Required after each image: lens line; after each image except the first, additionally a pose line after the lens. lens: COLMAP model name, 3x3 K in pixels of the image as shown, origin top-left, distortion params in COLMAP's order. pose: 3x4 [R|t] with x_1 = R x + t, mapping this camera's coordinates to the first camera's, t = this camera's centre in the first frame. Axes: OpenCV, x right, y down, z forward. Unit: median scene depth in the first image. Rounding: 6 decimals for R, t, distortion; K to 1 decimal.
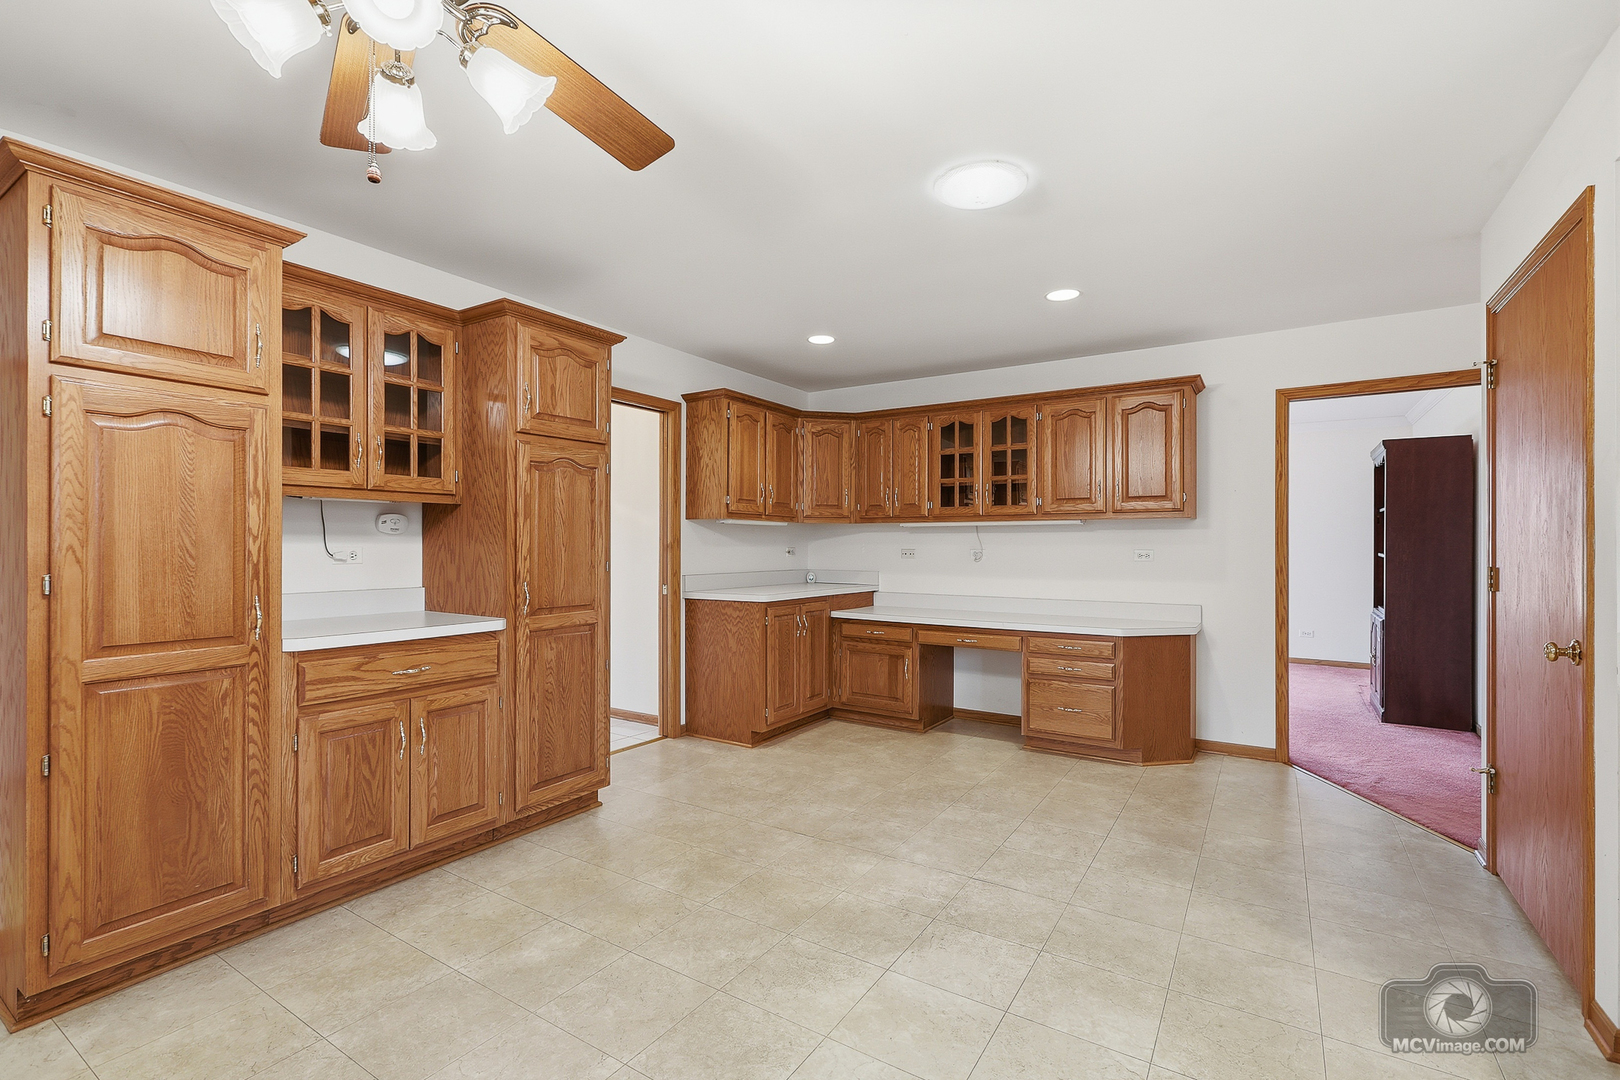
lens RADIAL K [[724.2, 0, 806.9], [0, 724.2, 547.8], [0, 0, 1]] dist [-0.003837, 0.002191]
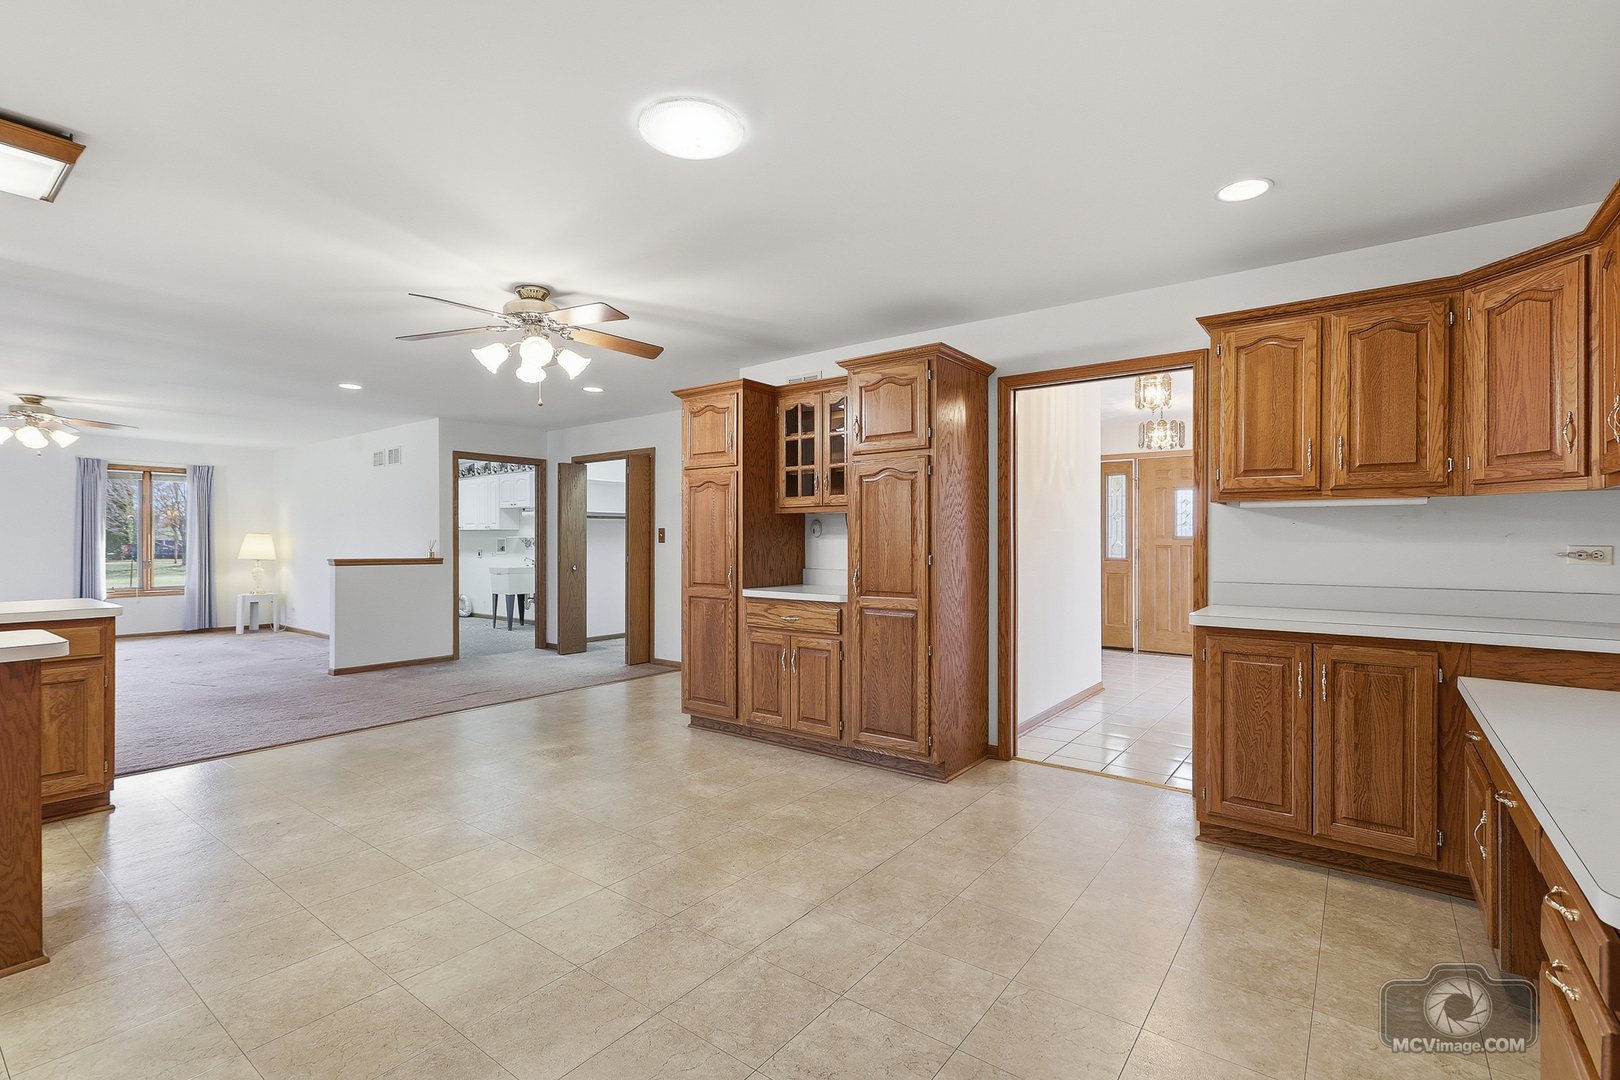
lens RADIAL K [[724.2, 0, 810.6], [0, 724.2, 541.5], [0, 0, 1]] dist [-0.003837, 0.002191]
pose [[-0.072116, -0.000403, -0.997396, 0.623133], [-0.004253, 0.999991, -0.000096, -0.001072], [0.997387, 0.004235, -0.072117, 0.683705]]
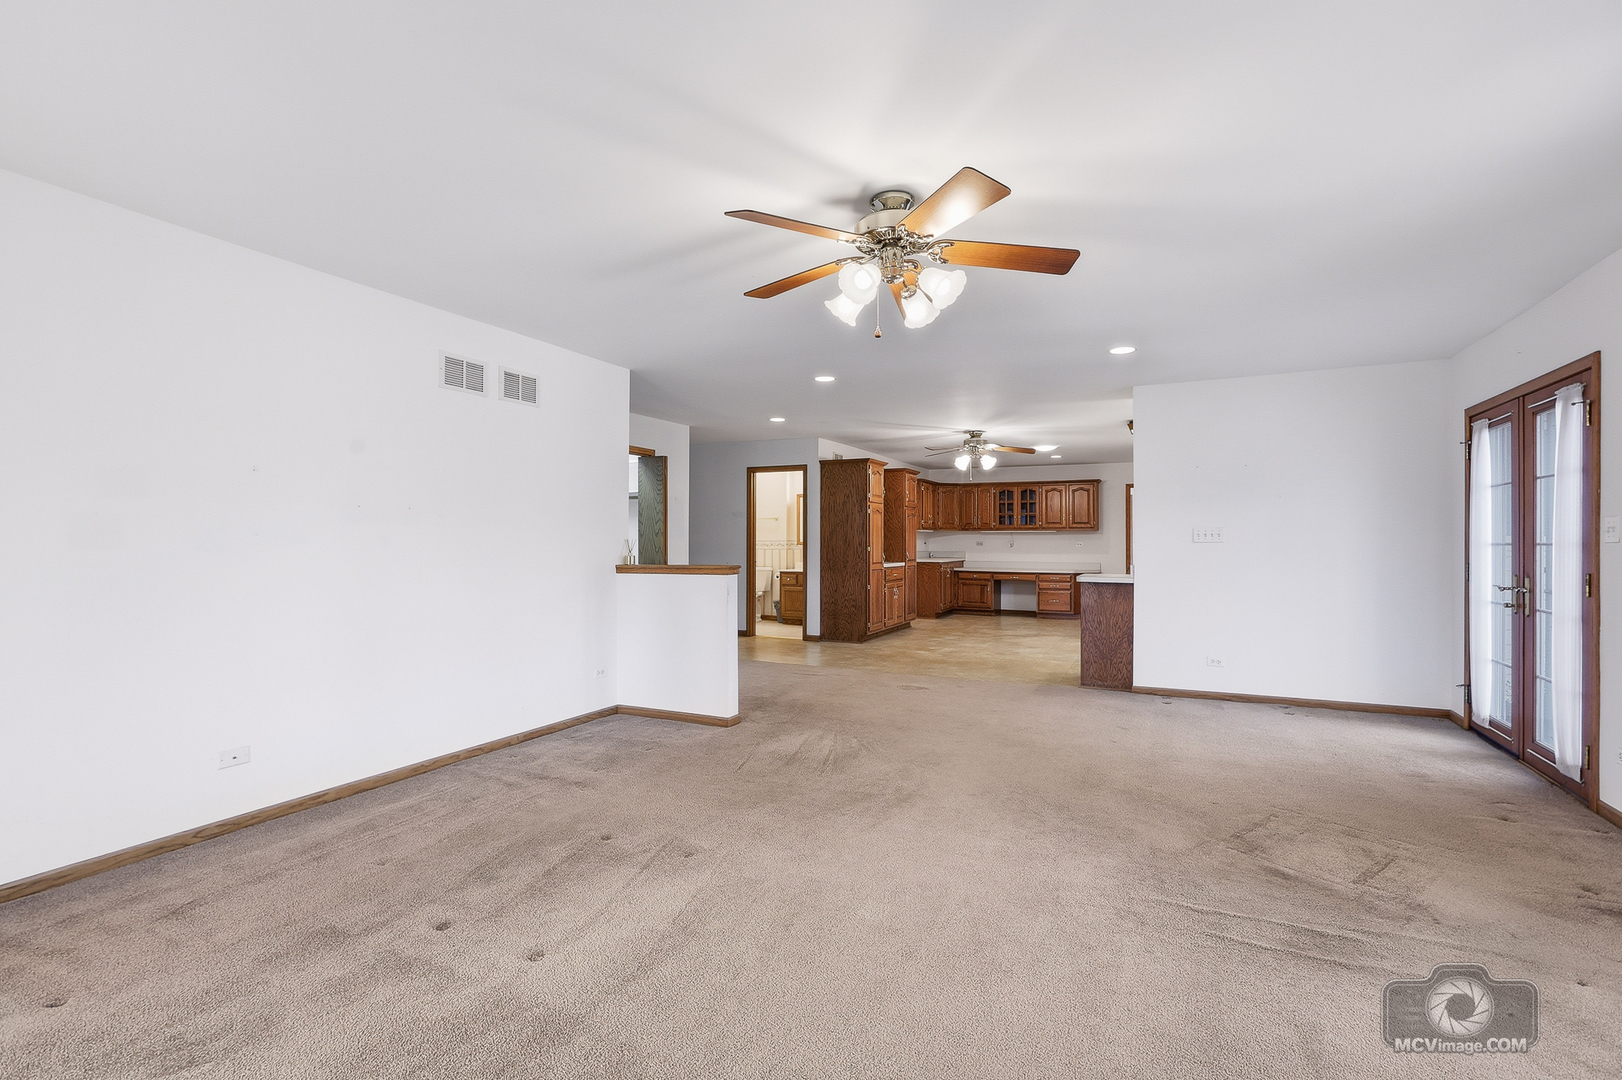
lens RADIAL K [[725.1, 0, 822.3], [0, 725.1, 540.0], [0, 0, 1]] dist [-0.003837, 0.002191]
pose [[0.990401, -0.000269, 0.138223, -0.823374], [-0.000005, 0.999998, 0.001984, -0.009674], [-0.138224, -0.001966, 0.990399, -1.478151]]
